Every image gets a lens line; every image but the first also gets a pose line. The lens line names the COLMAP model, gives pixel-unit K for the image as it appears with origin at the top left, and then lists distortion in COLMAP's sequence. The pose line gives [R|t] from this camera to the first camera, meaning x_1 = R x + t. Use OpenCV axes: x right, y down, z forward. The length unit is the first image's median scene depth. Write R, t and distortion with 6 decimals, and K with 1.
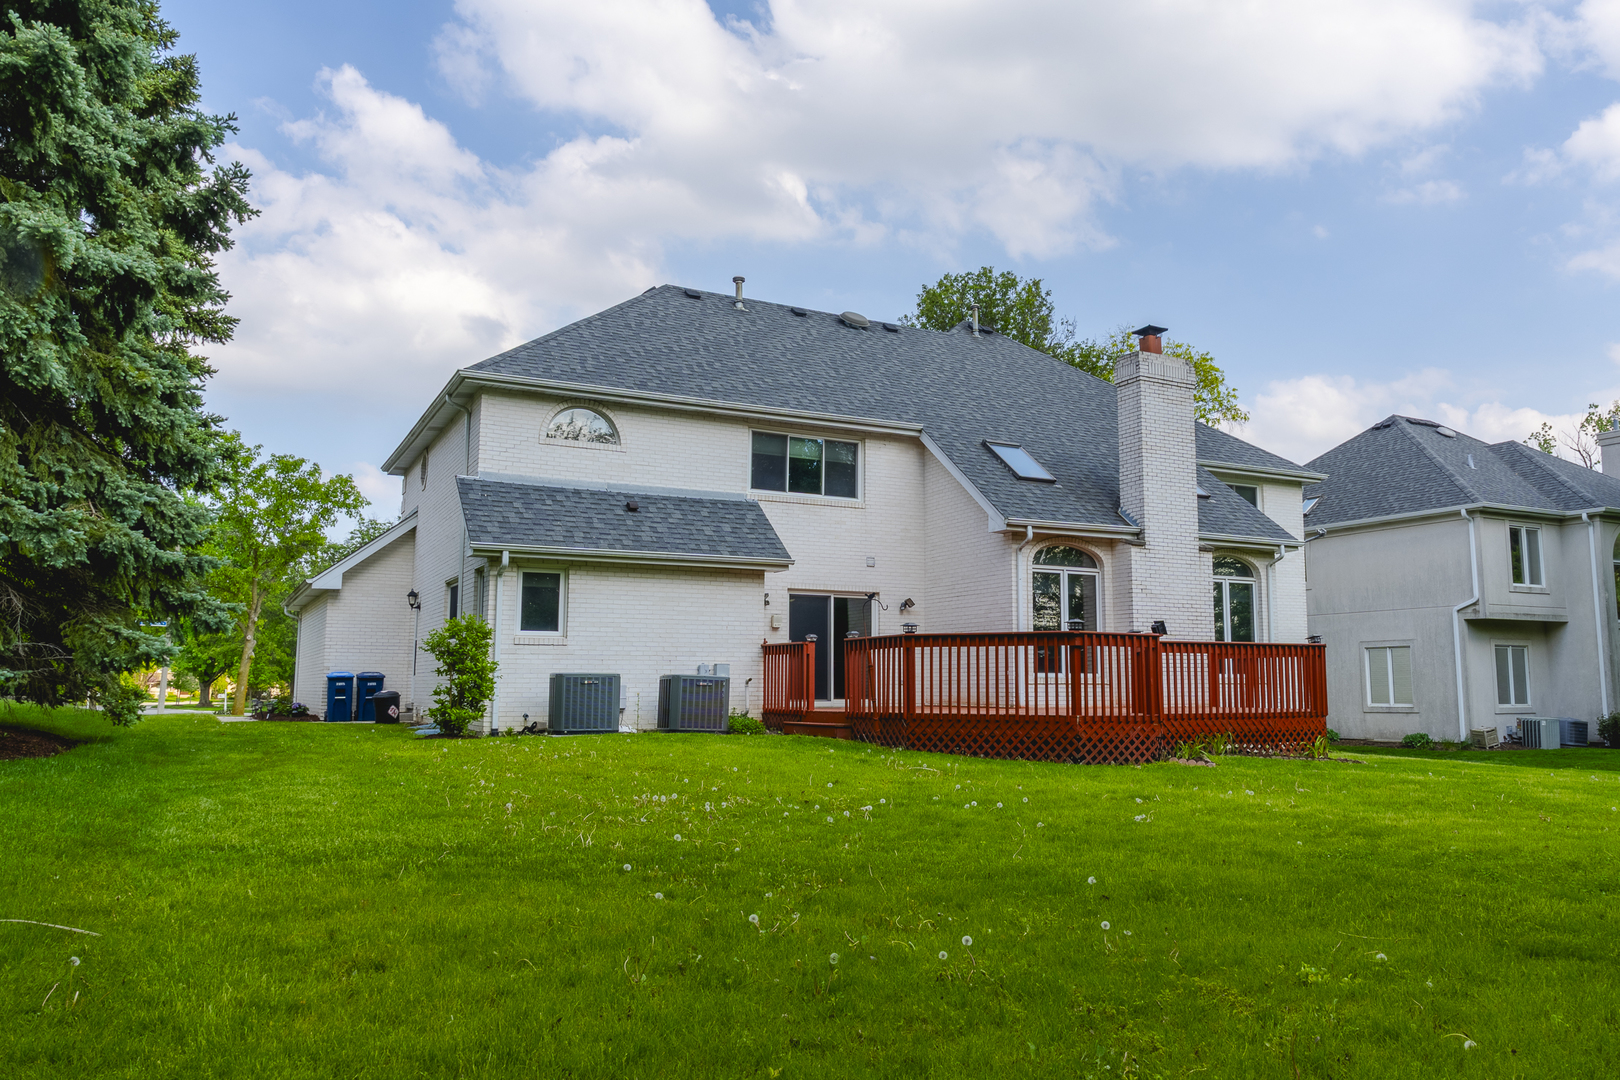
lens RADIAL K [[1150.2, 0, 810.0], [0, 1150.2, 540.0], [0, 0, 1]] dist [0.000977, 0.001372]
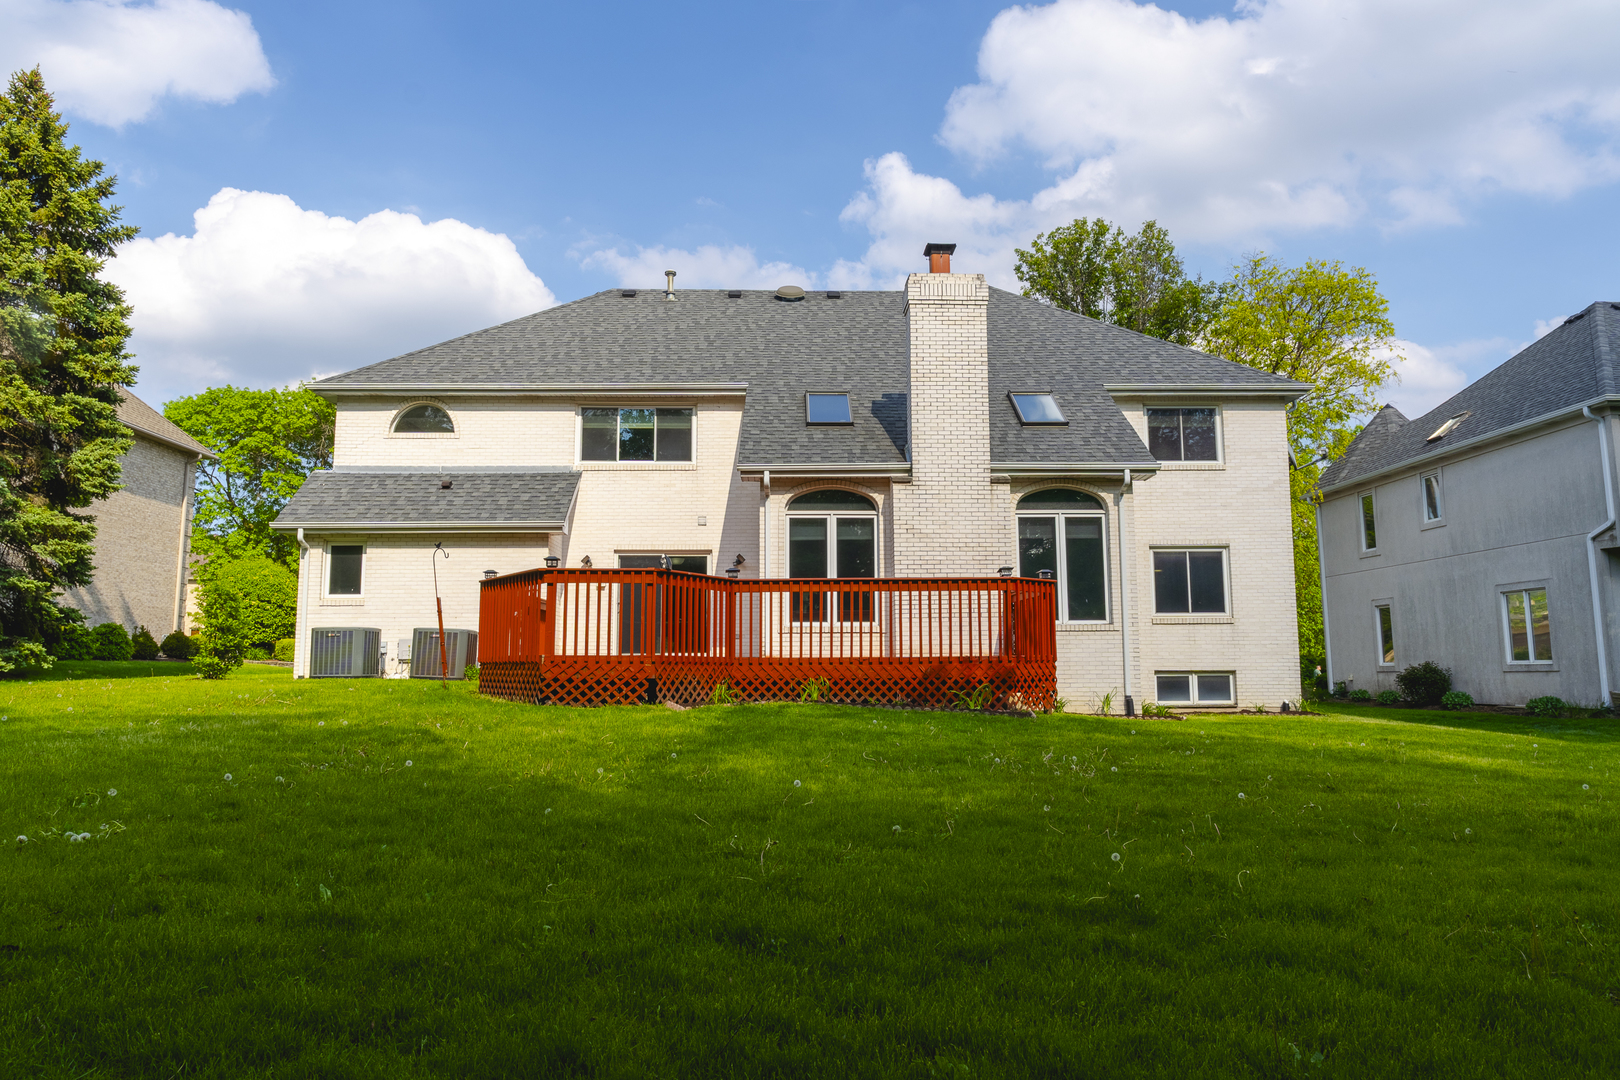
lens RADIAL K [[1017.9, 0, 810.0], [0, 1017.9, 540.0], [0, 0, 1]] dist [-0.008069, -0.002023]
pose [[0.896256, -0.059347, -0.439548, 0.557470], [0.060999, 0.998084, -0.010379, 0.053240], [0.439322, -0.017510, 0.898159, 0.223221]]
